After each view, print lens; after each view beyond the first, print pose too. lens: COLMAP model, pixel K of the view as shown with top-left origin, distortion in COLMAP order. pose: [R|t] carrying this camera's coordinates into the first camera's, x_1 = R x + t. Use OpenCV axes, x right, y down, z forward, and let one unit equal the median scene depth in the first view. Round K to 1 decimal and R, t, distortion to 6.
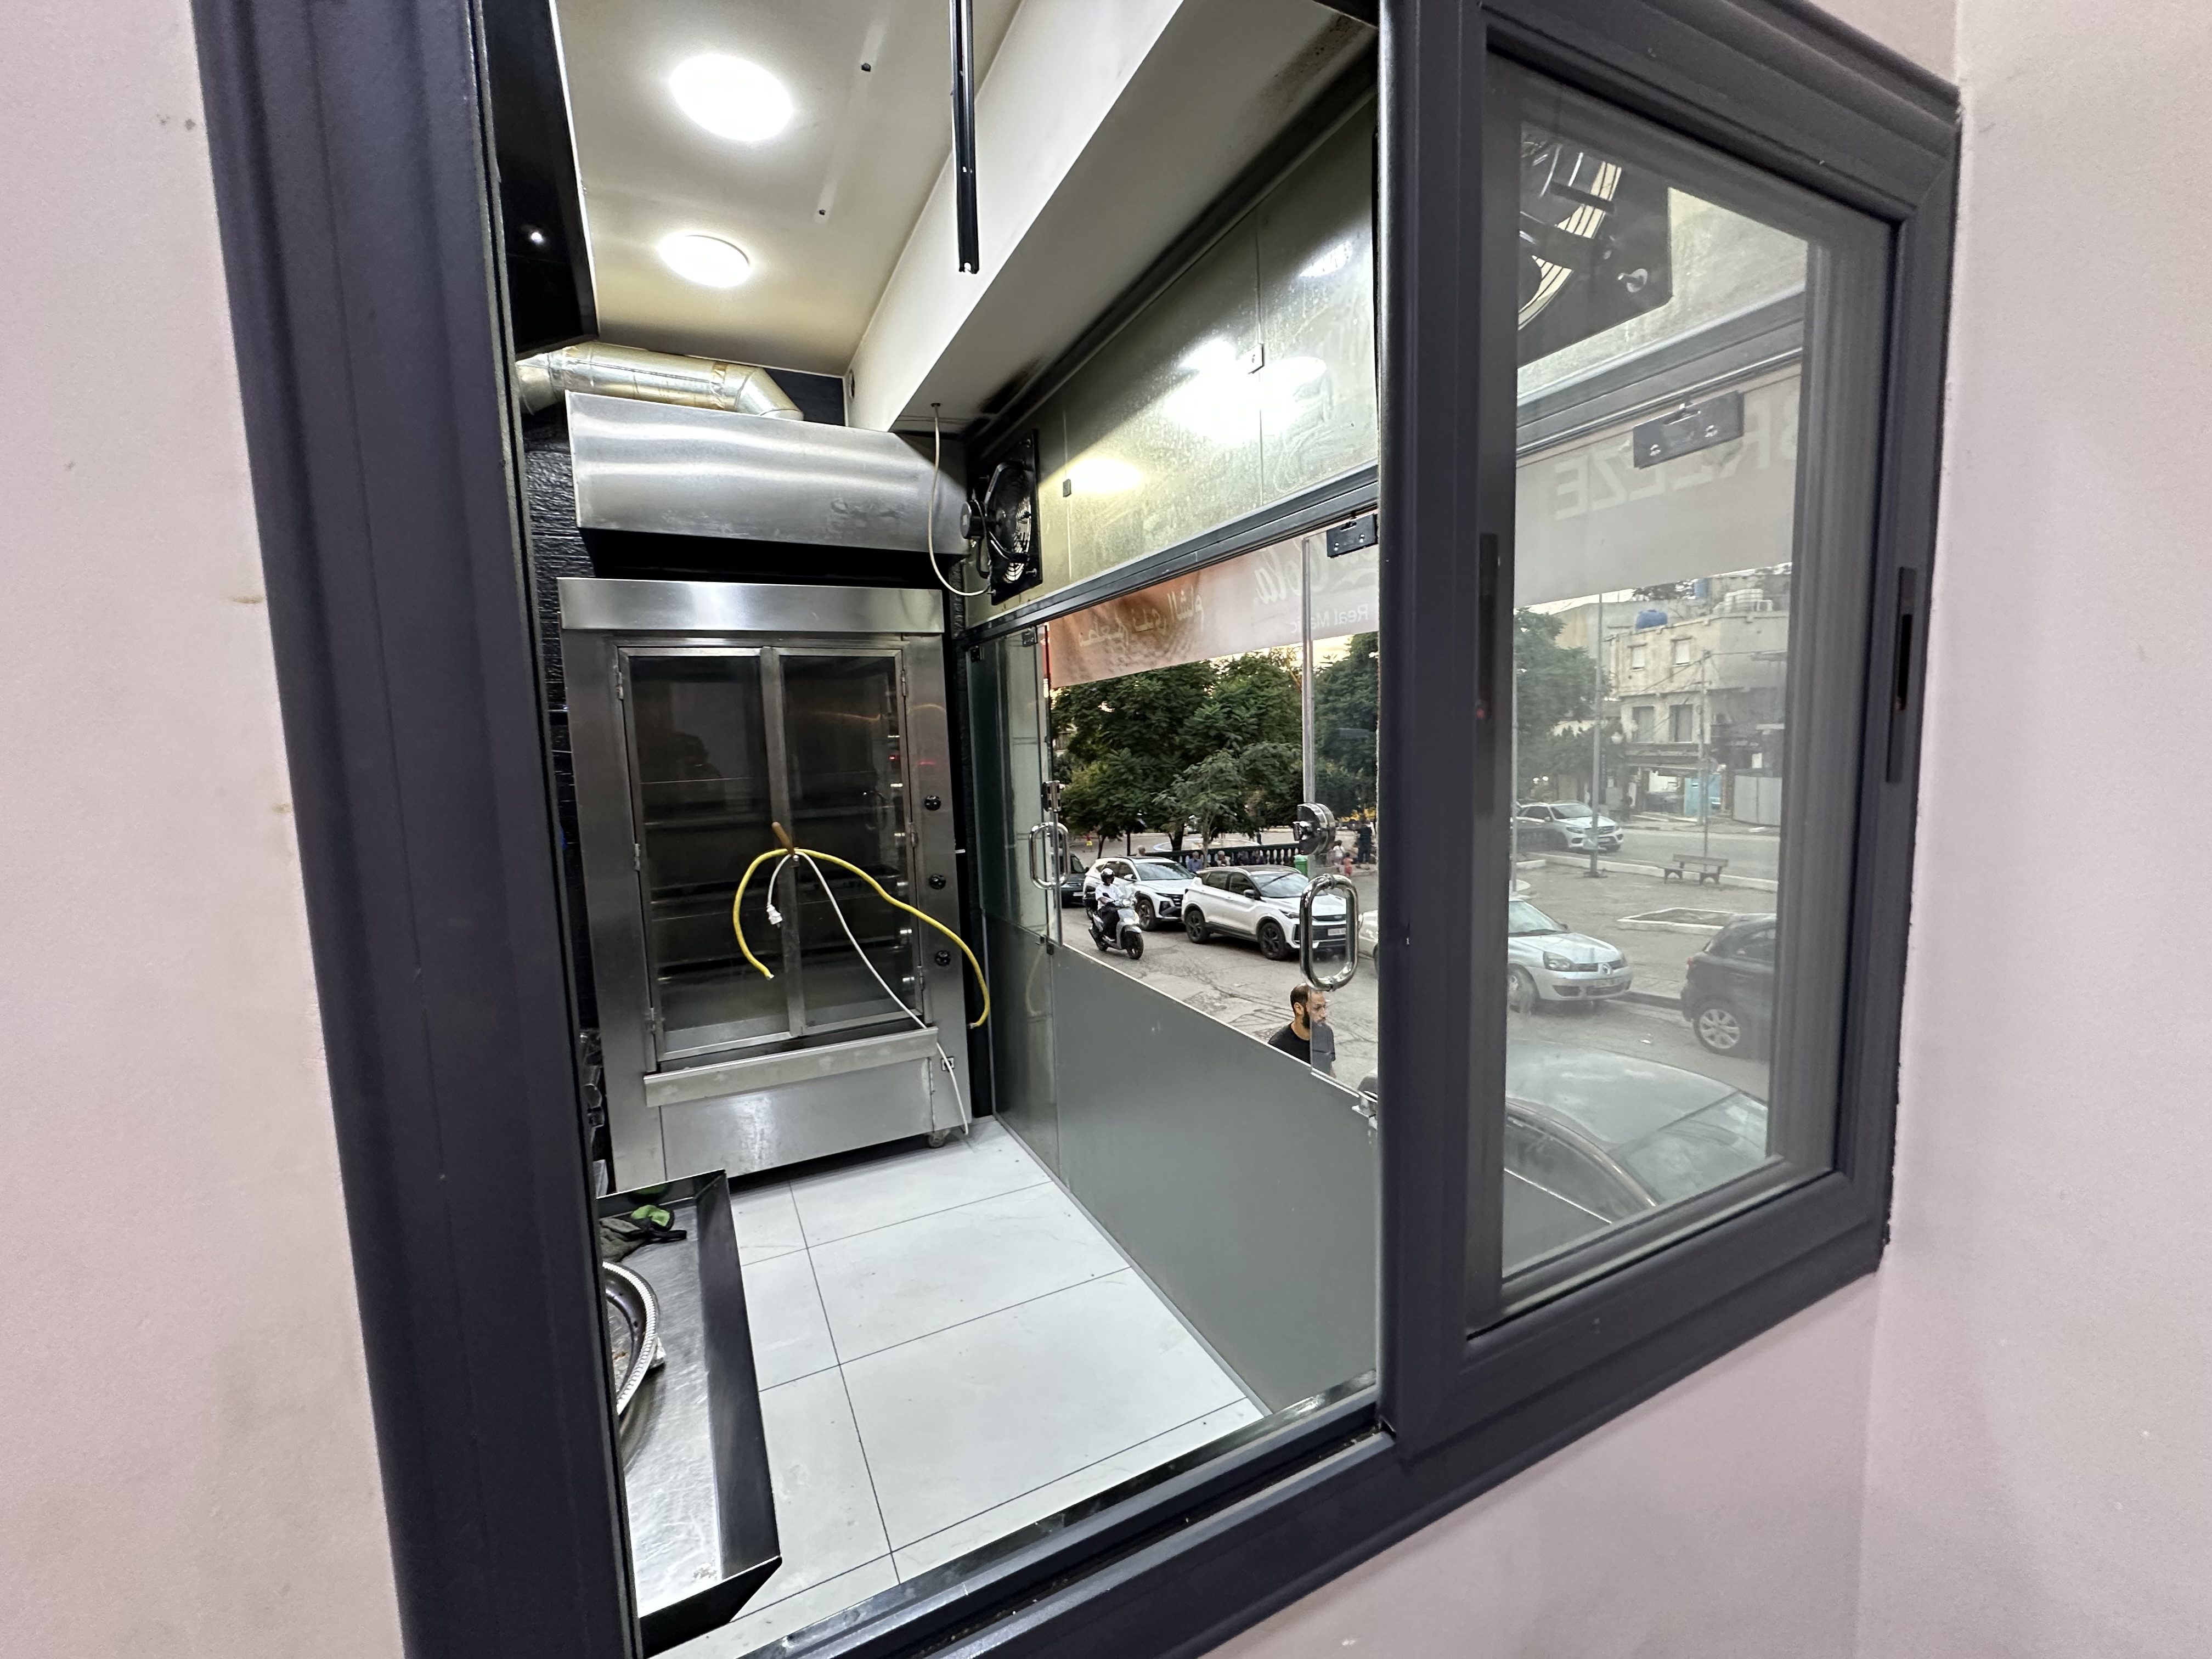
lens RADIAL K [[884.7, 0, 1101.8], [0, 884.7, 830.2], [0, 0, 1]] dist [-0.004327, 0.001216]
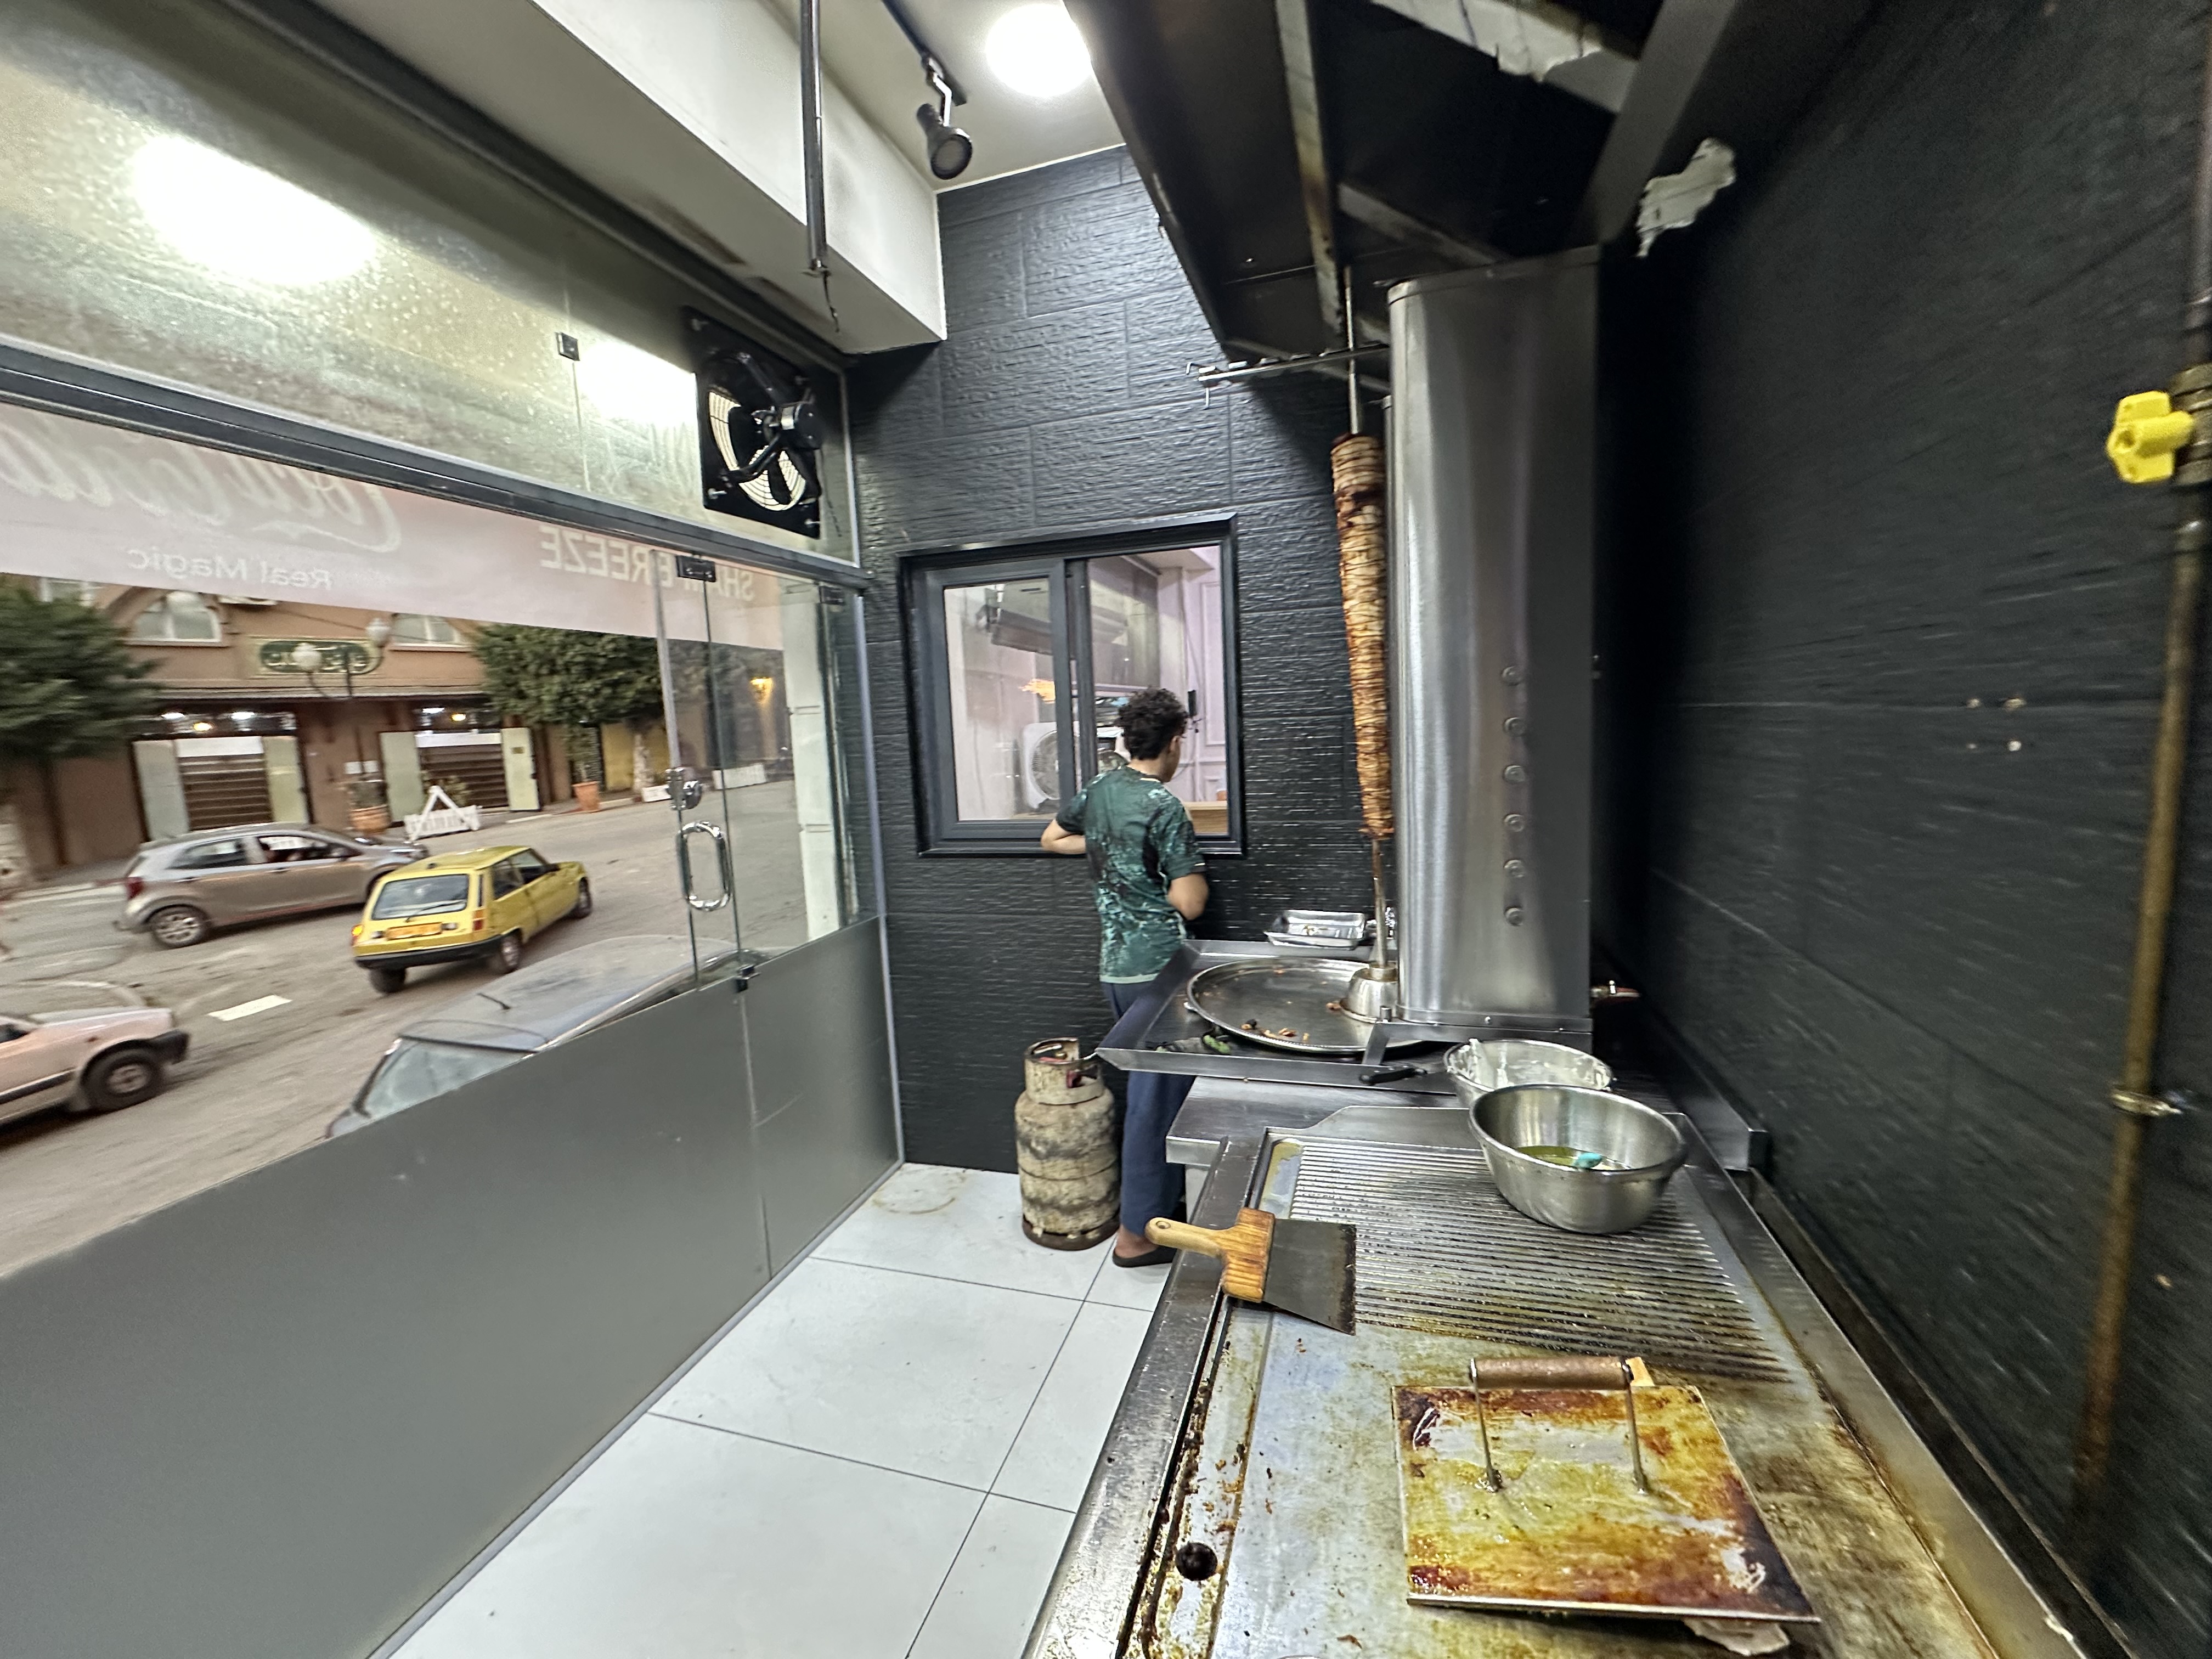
lens RADIAL K [[884.7, 0, 1107.7], [0, 884.7, 829.6], [0, 0, 1]] dist [-0.004327, 0.001216]
pose [[-0.725794, -0.005346, 0.687891, -0.700241], [0.154699, 0.973088, 0.170785, -0.042711], [-0.670292, 0.230371, -0.705435, 1.008017]]
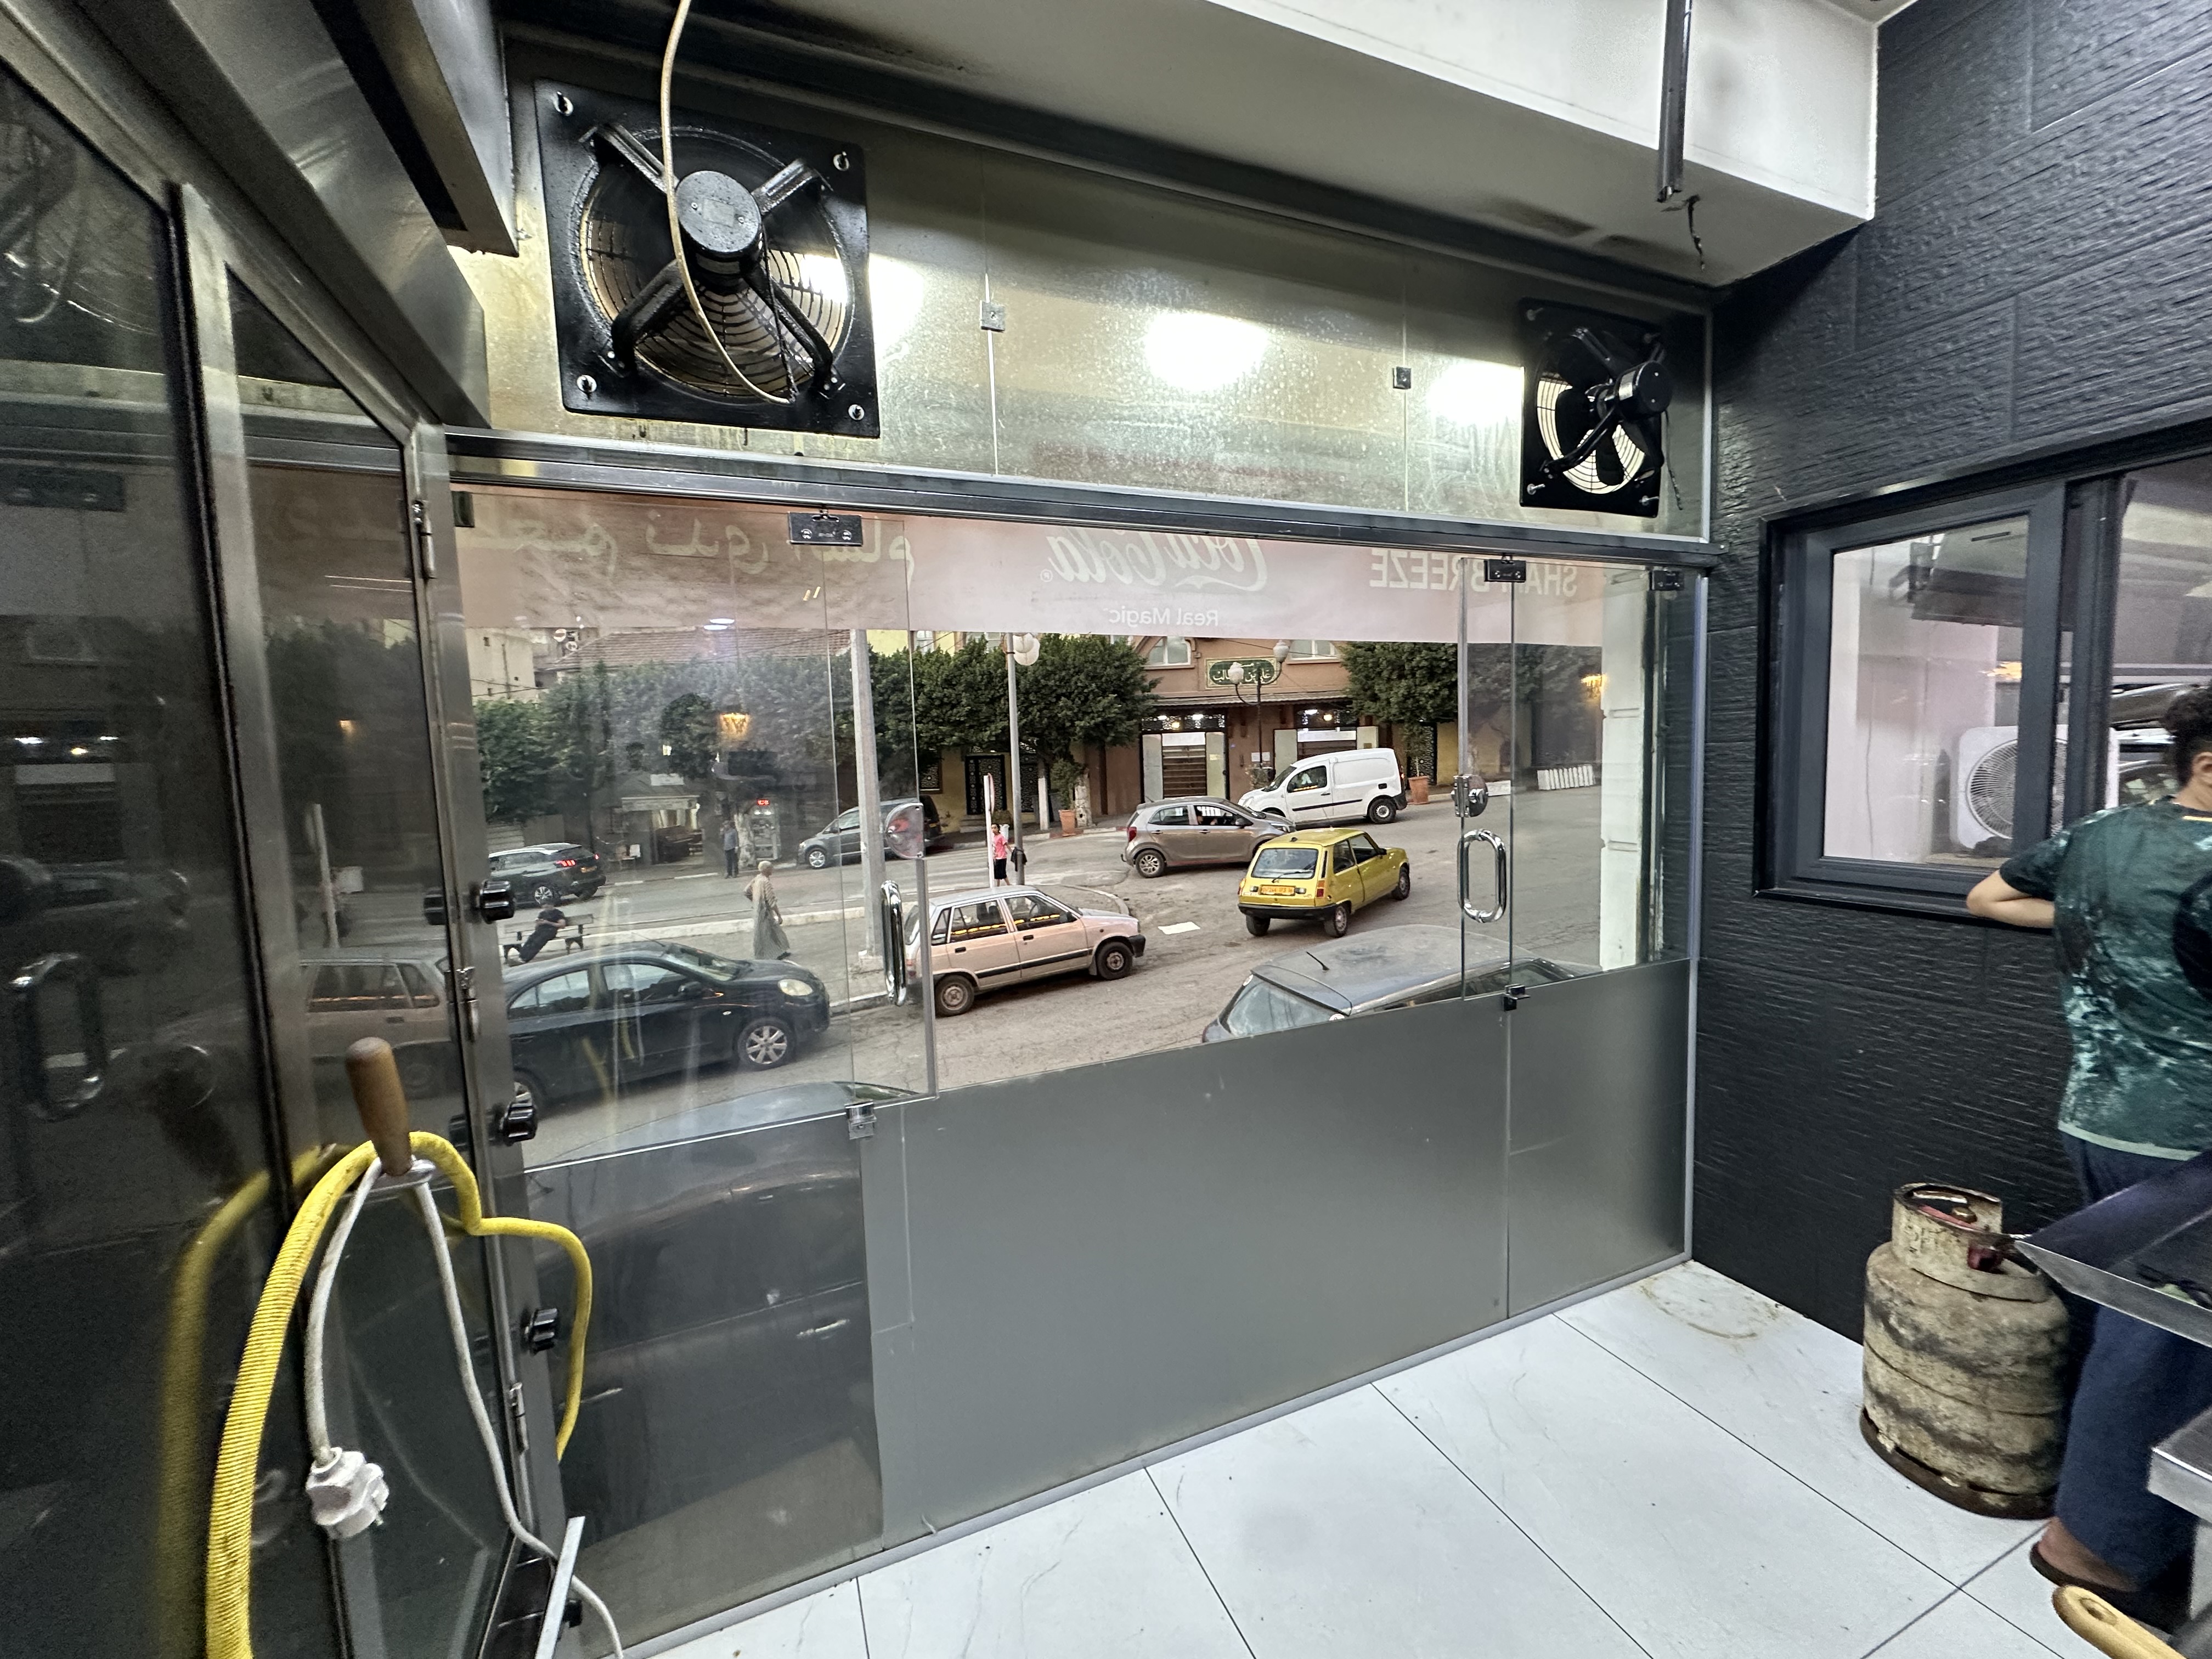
lens RADIAL K [[884.7, 0, 1107.4], [0, 884.7, 827.3], [0, 0, 1]] dist [-0.004327, 0.001216]
pose [[0.058396, -0.040561, 0.997469, -0.682064], [0.141926, 0.989362, 0.031923, -0.044930], [-0.988153, 0.139703, 0.063531, 0.964031]]
